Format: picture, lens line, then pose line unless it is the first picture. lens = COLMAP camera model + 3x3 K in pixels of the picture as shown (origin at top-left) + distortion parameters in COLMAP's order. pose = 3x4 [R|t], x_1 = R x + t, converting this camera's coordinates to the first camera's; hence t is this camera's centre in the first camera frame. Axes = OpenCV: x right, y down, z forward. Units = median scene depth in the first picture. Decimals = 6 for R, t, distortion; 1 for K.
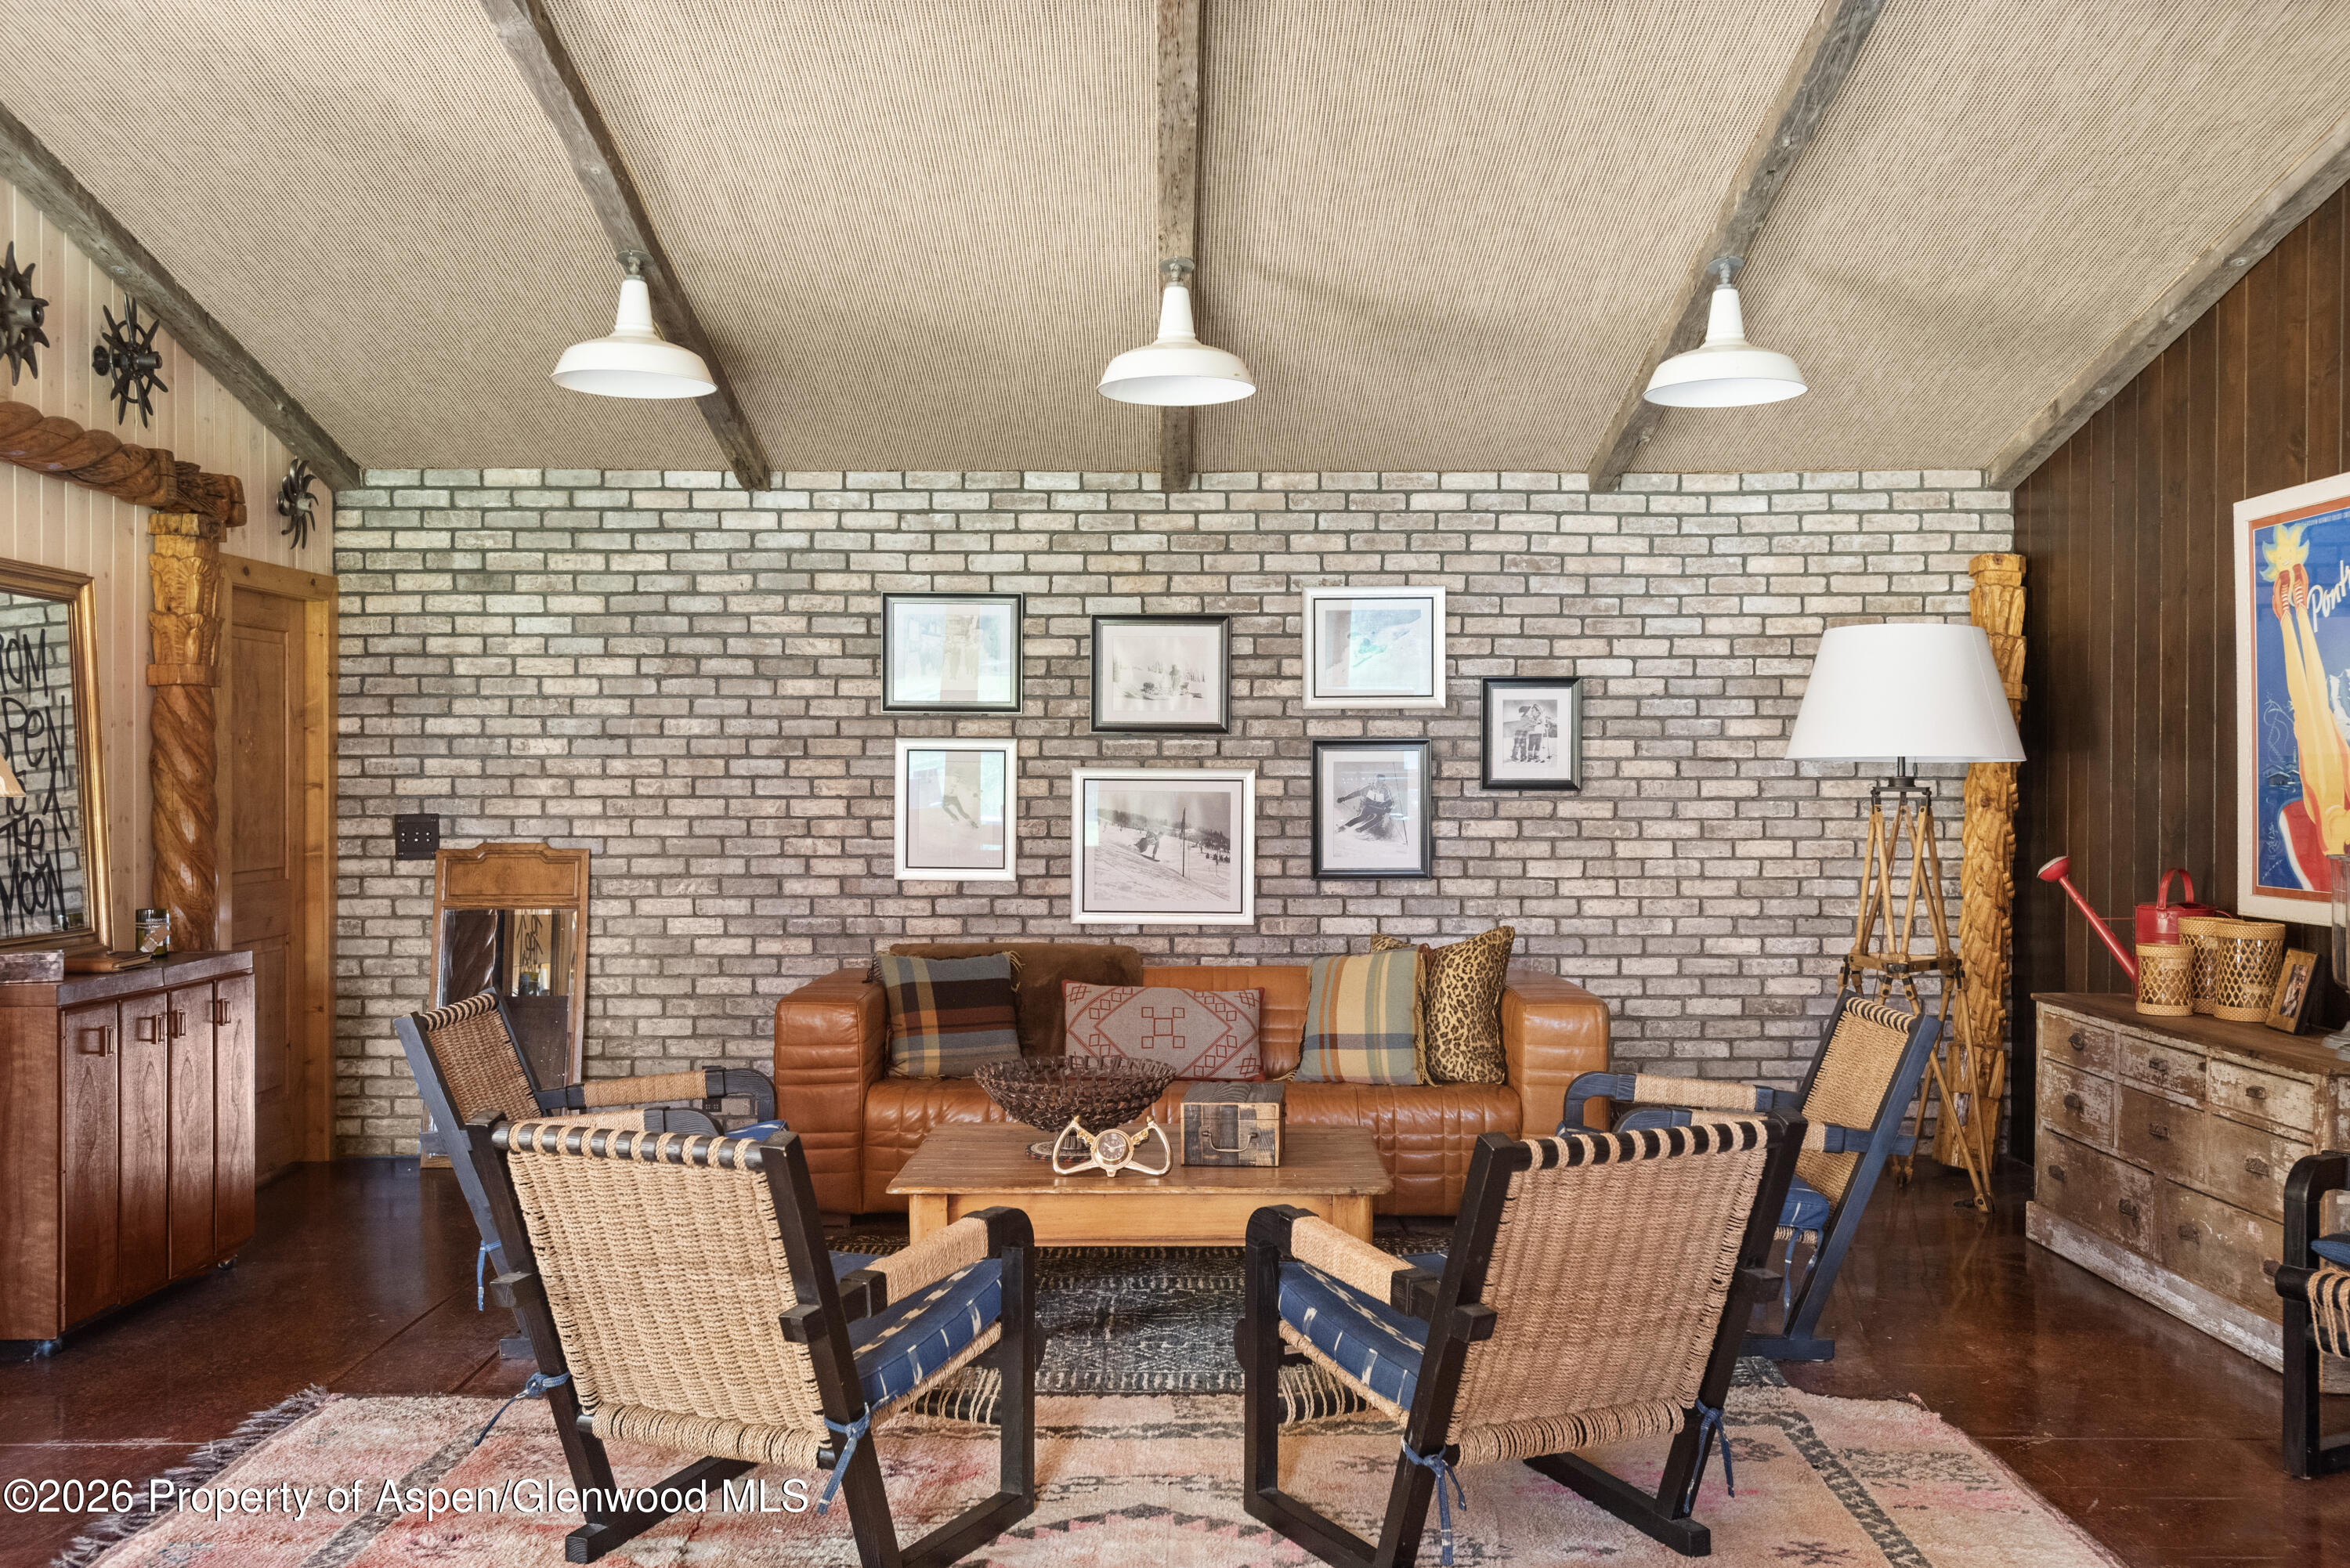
lens RADIAL K [[2061.7, 0, 1177.6], [0, 2061.7, 782.2], [0, 0, 1]] dist [0.066080, -0.124063]
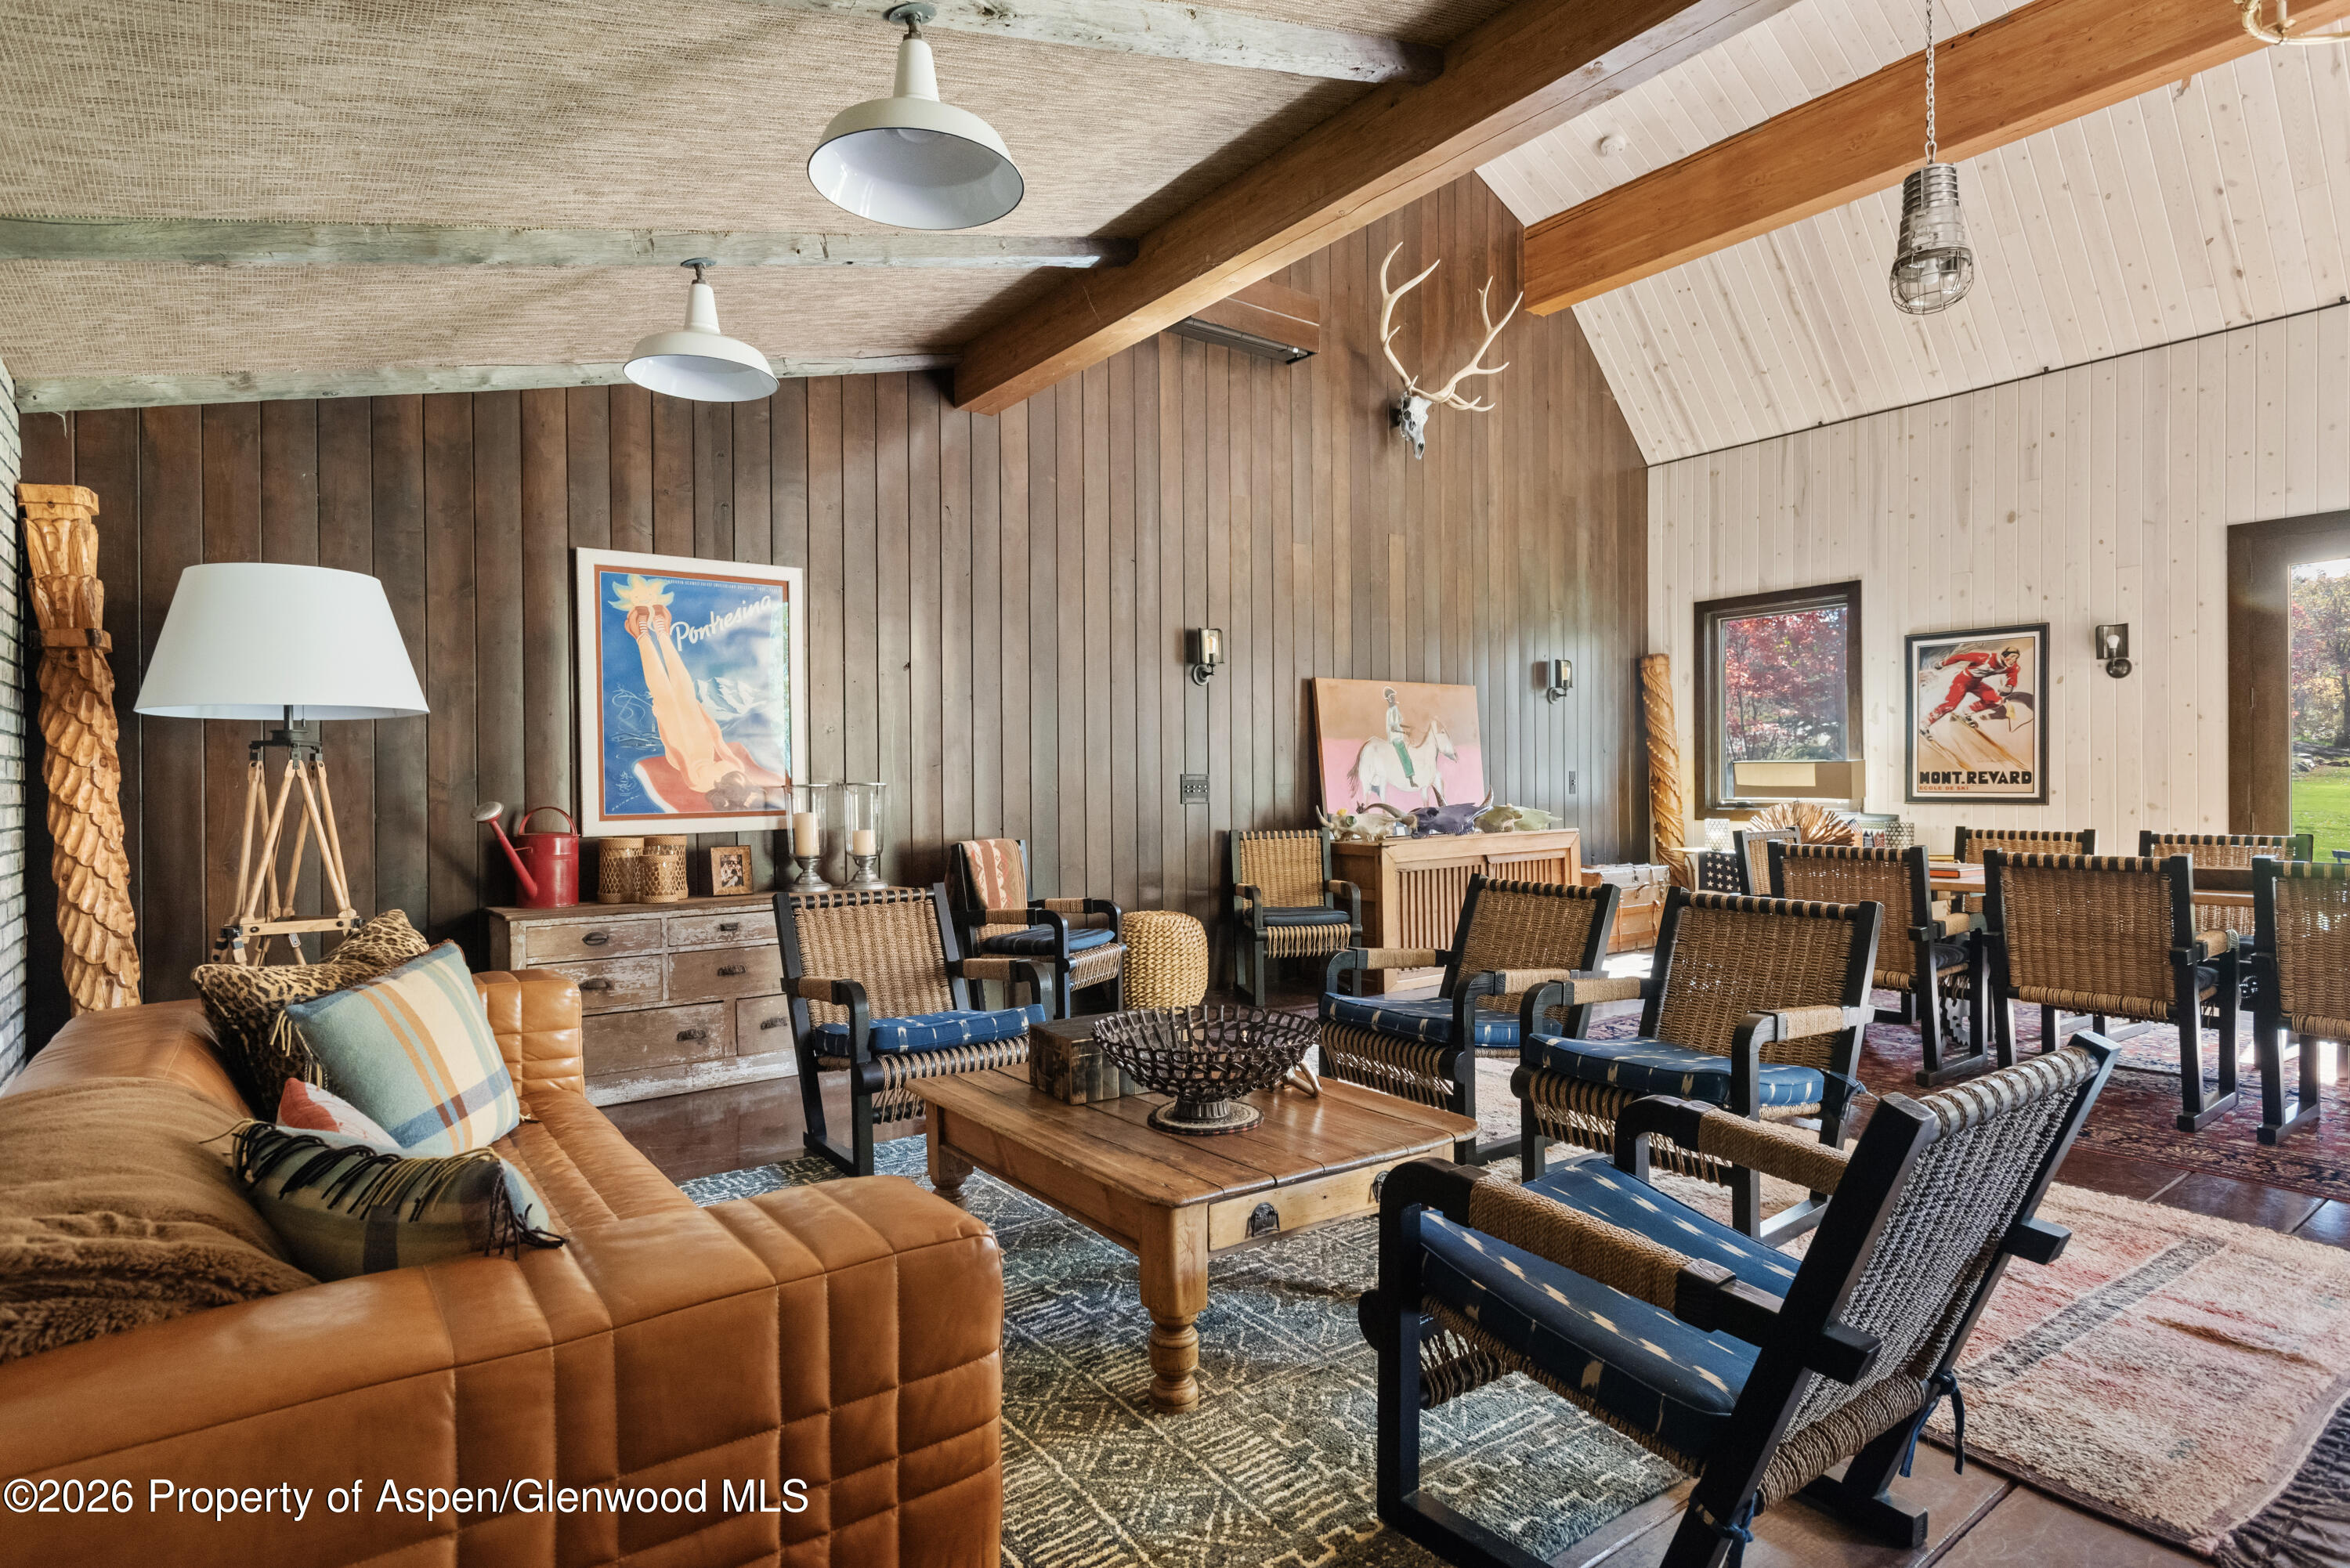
lens RADIAL K [[1235.0, 0, 1193.1], [0, 1235.0, 792.5], [0, 0, 1]] dist [0.023662, -0.010539]
pose [[-0.610522, 0.000721, 0.791999, -0.327400], [0.014830, 0.999835, 0.010521, 0.023672], [-0.791860, 0.018169, -0.610432, 0.929542]]
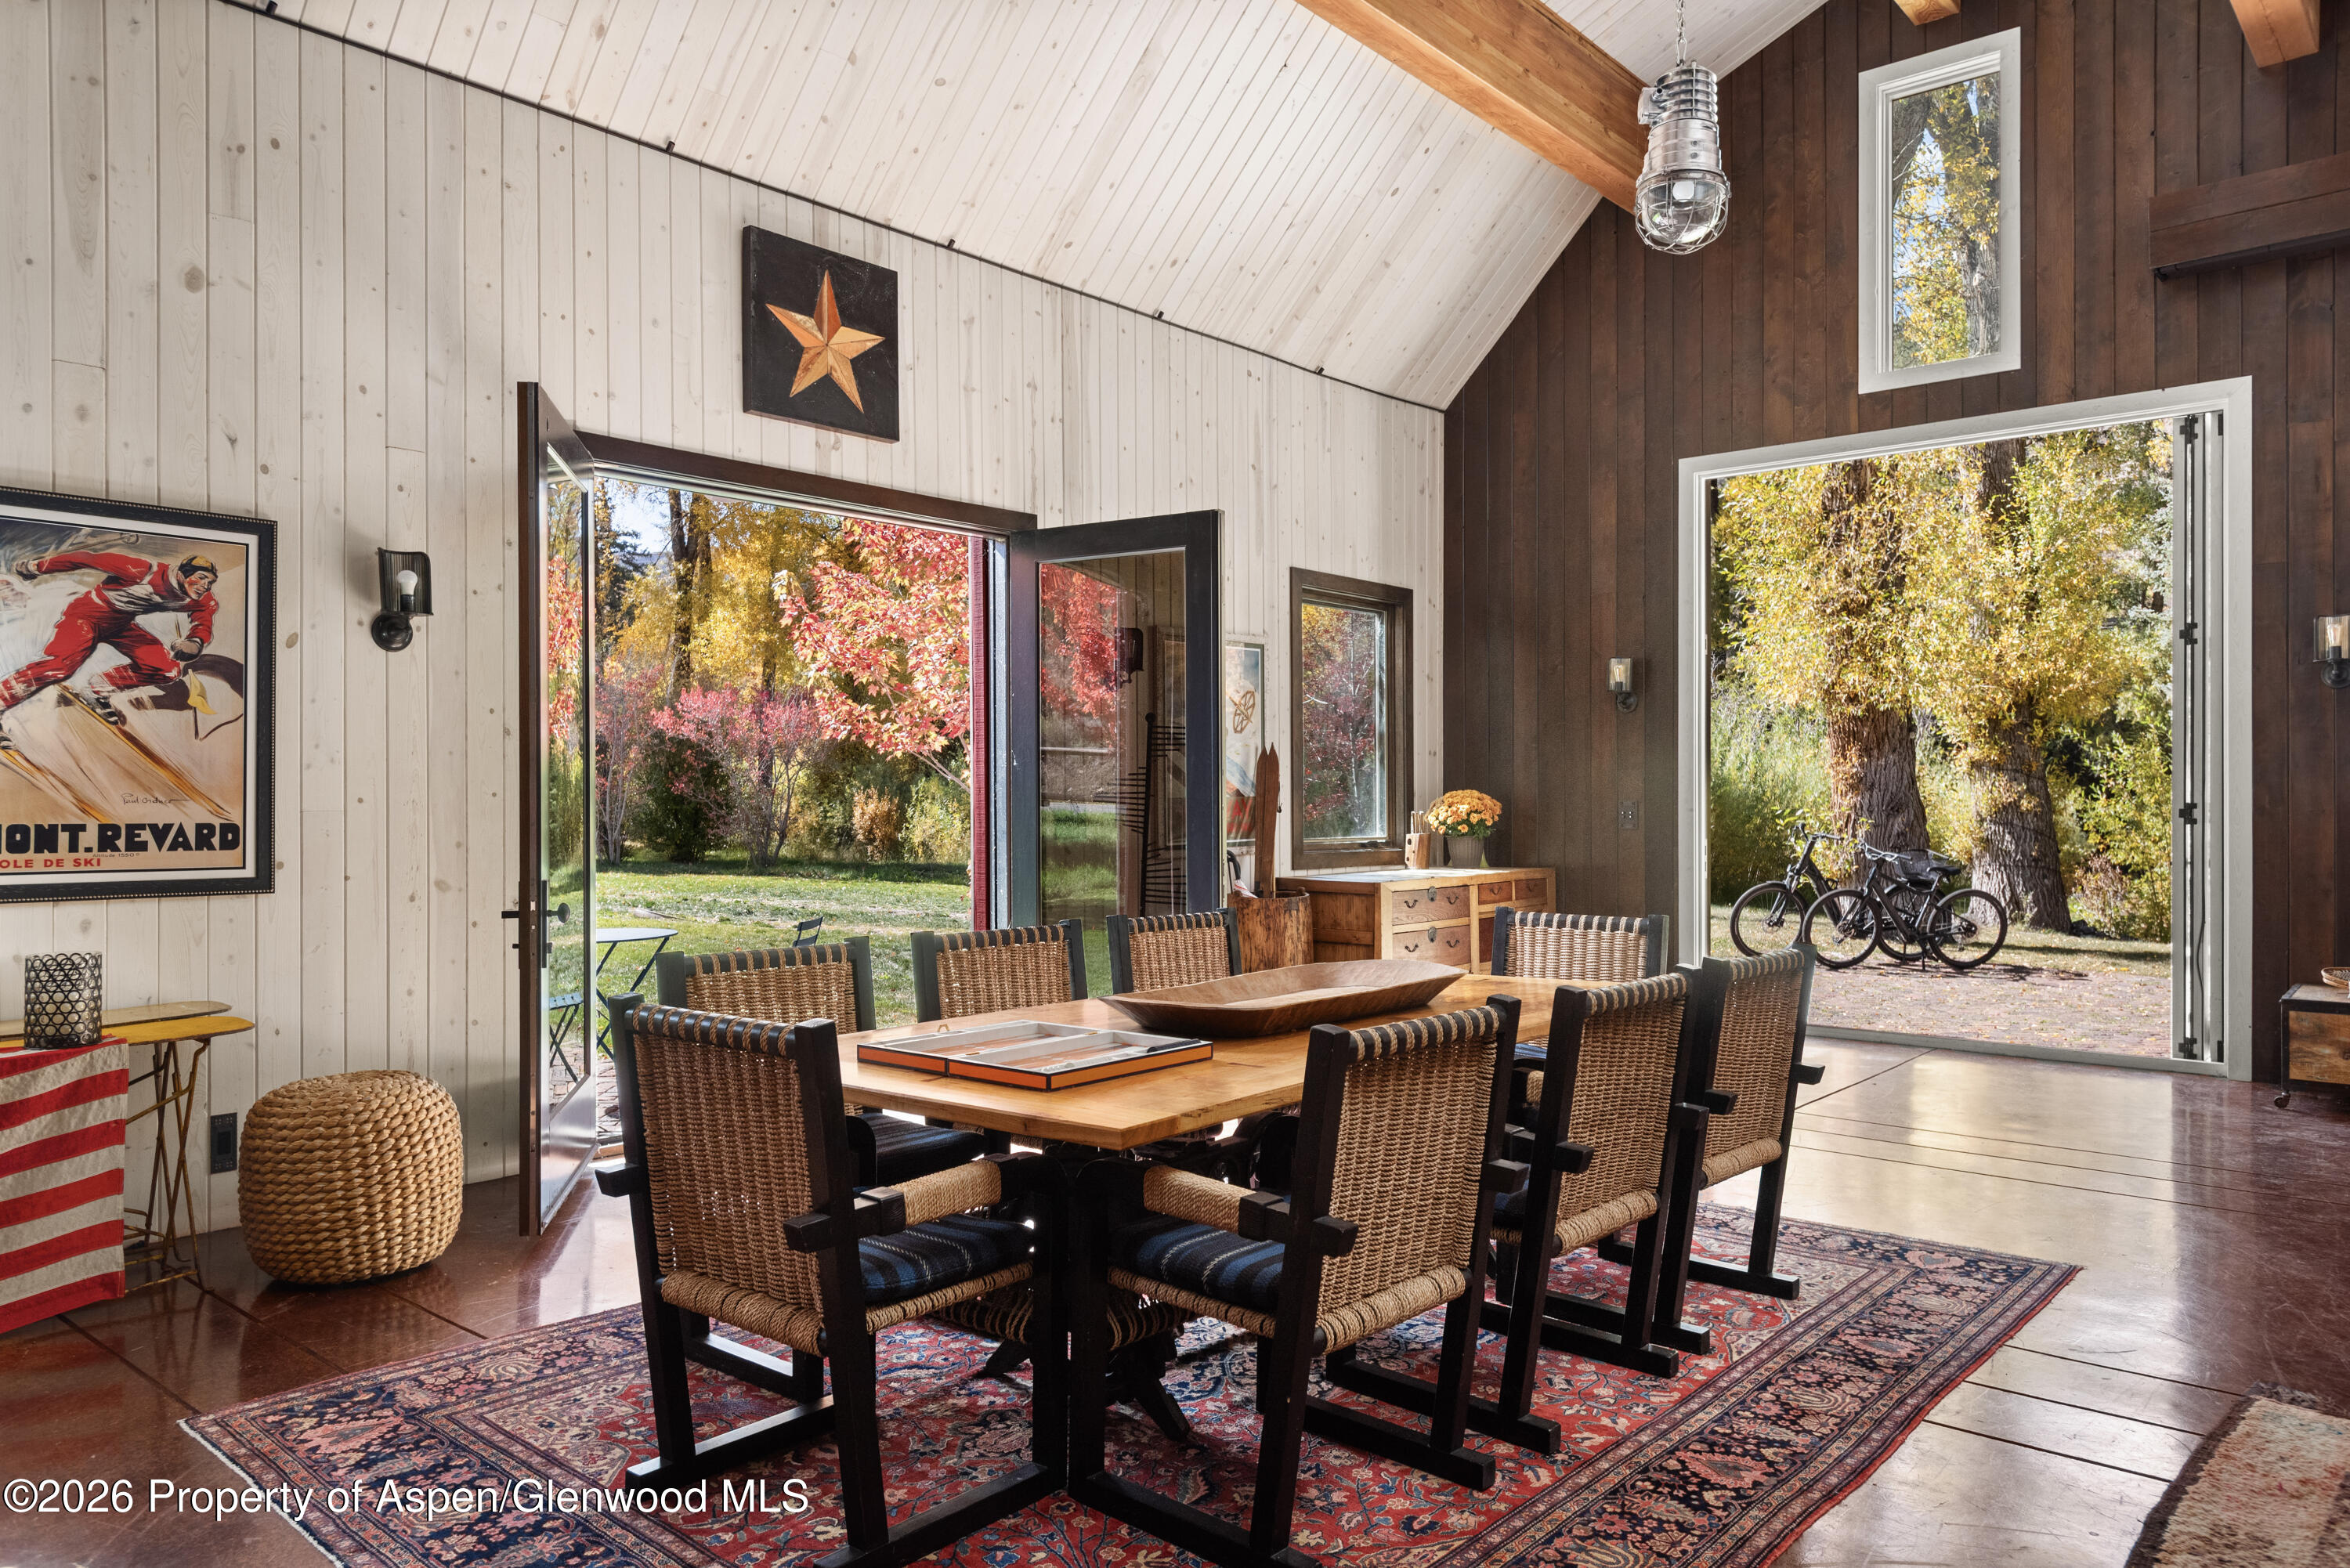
lens RADIAL K [[1561.6, 0, 1179.1], [0, 1561.6, 789.5], [0, 0, 1]] dist [0.000198, -0.000525]
pose [[-0.655592, -0.001998, -0.755112, 0.277802], [-0.004818, 0.999987, 0.001537, 0.011210], [0.755100, 0.004646, -0.655594, 0.445961]]
